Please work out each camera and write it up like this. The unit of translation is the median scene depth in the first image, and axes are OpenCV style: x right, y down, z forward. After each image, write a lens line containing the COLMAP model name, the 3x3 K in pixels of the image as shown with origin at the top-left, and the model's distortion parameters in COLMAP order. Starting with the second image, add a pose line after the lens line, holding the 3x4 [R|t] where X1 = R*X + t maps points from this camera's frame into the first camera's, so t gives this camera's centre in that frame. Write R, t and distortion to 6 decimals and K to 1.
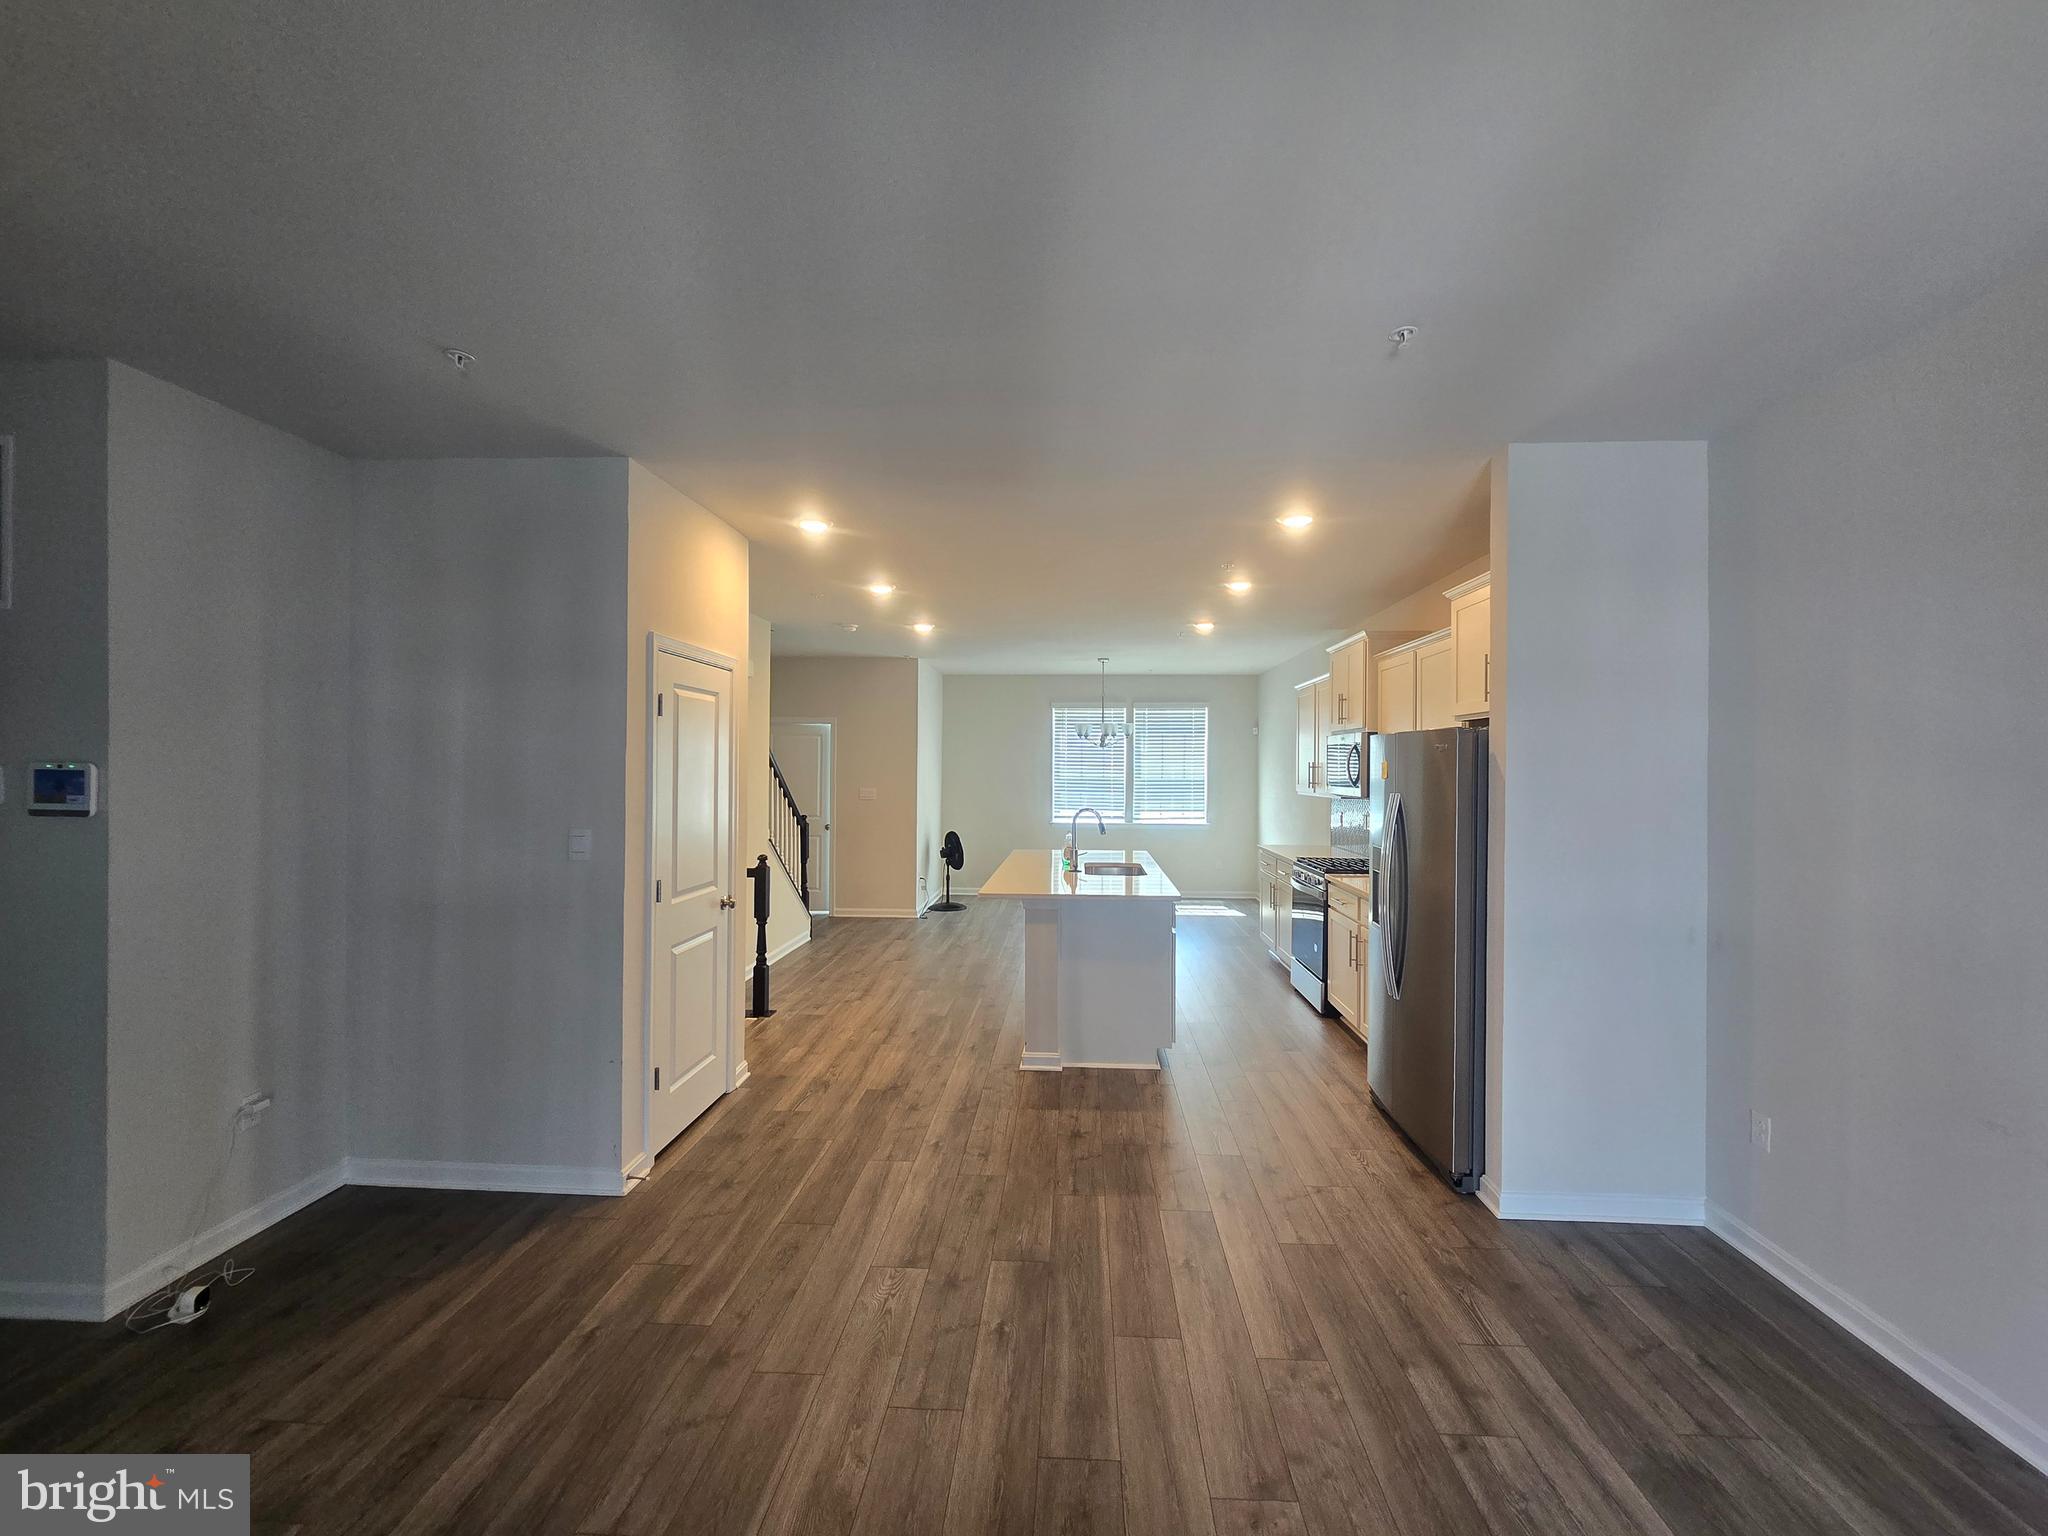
lens RADIAL K [[840.8, 0, 1028.7], [0, 840.8, 789.4], [0, 0, 1]] dist [-0.000740, -0.000860]
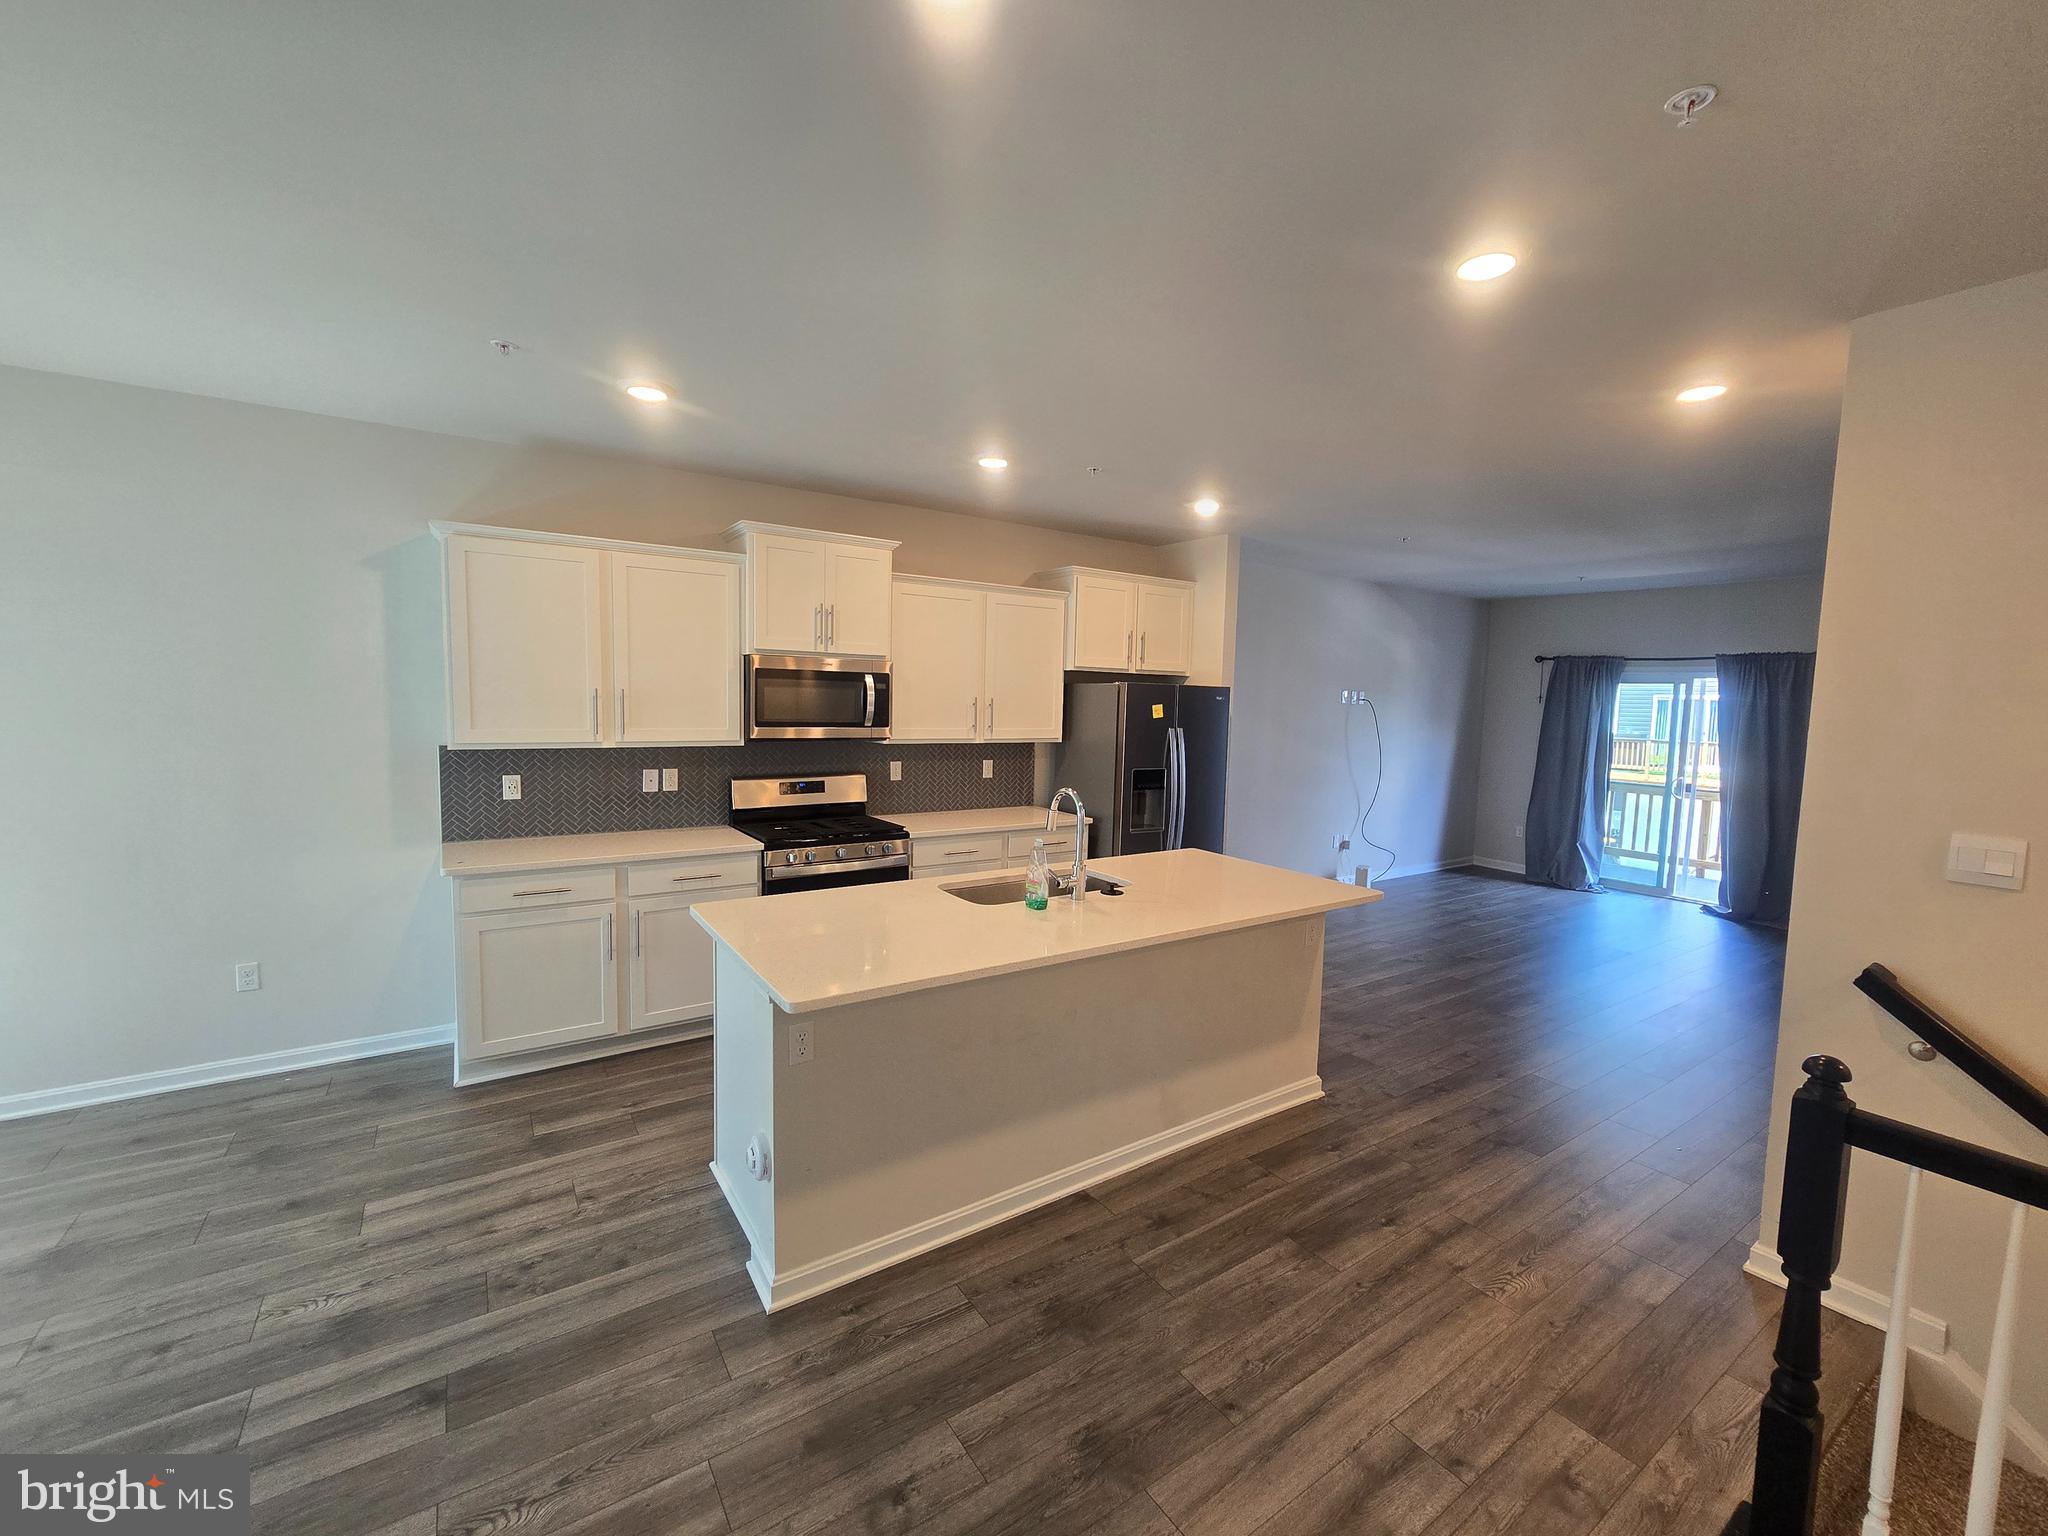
lens RADIAL K [[840.8, 0, 1043.4], [0, 840.8, 763.5], [0, 0, 1]] dist [-0.000740, -0.000860]
pose [[-0.615749, -0.087296, 0.783091, -0.226287], [-0.010657, 0.994676, 0.102503, -0.032805], [-0.787870, 0.054771, -0.613401, 0.849902]]
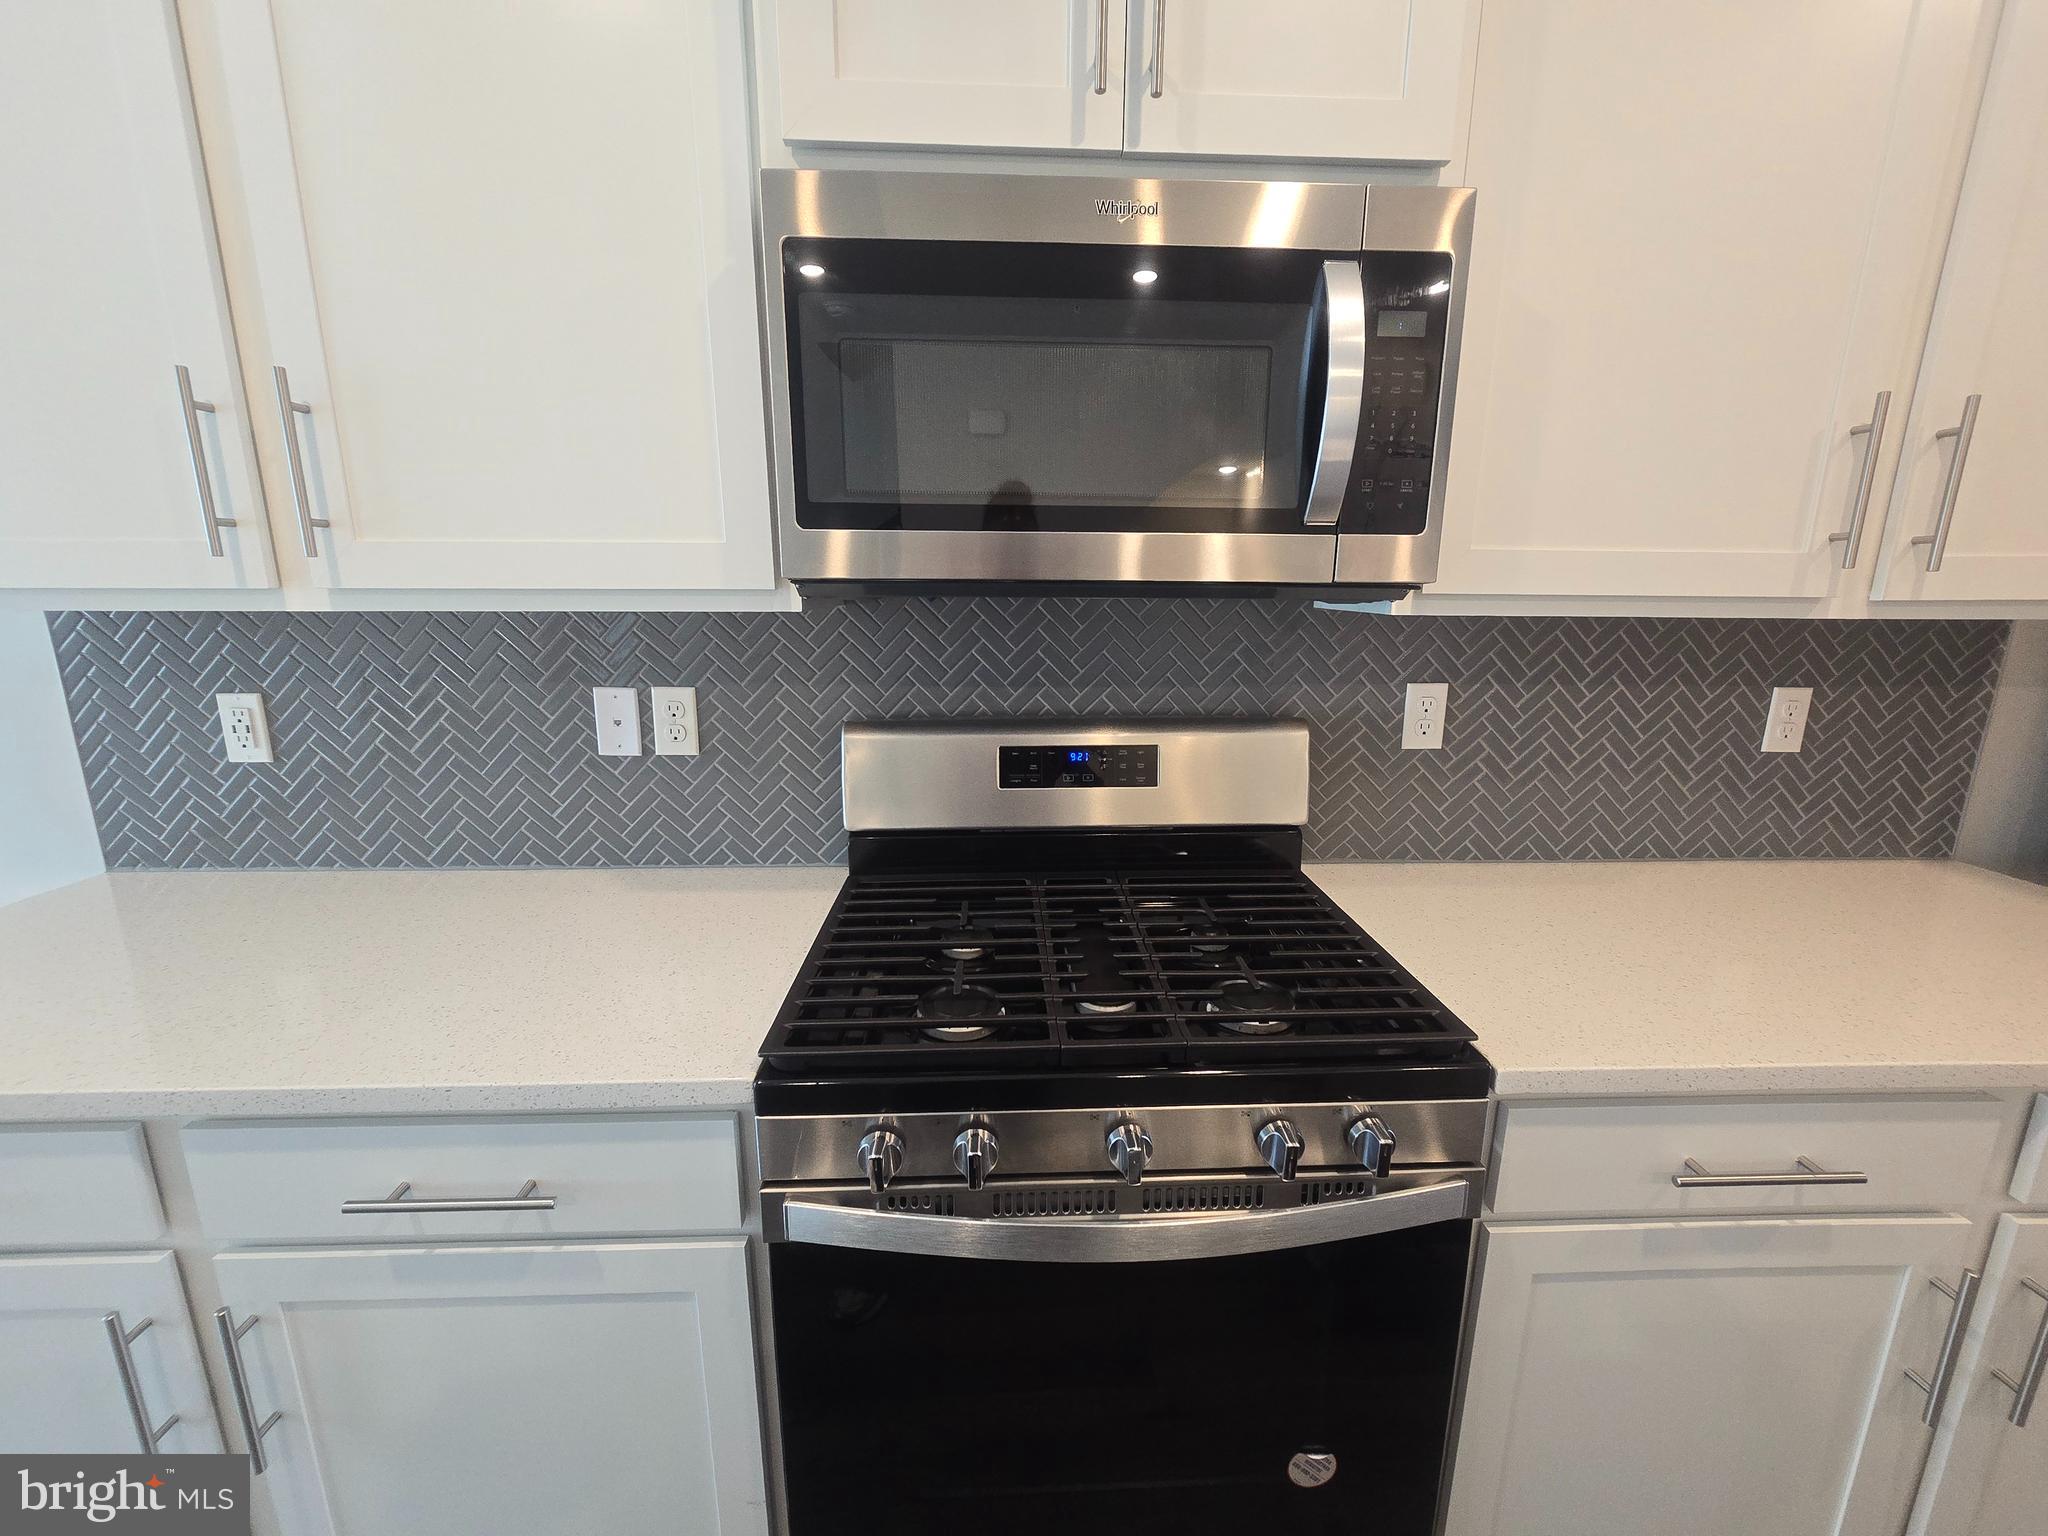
lens RADIAL K [[840.8, 0, 1035.0], [0, 840.8, 764.8], [0, 0, 1]] dist [-0.000740, -0.000860]
pose [[-0.093392, -0.227134, 0.969375, 0.132199], [0.019194, 0.973039, 0.229842, 0.002358], [-0.995444, 0.040071, -0.086514, 0.666678]]
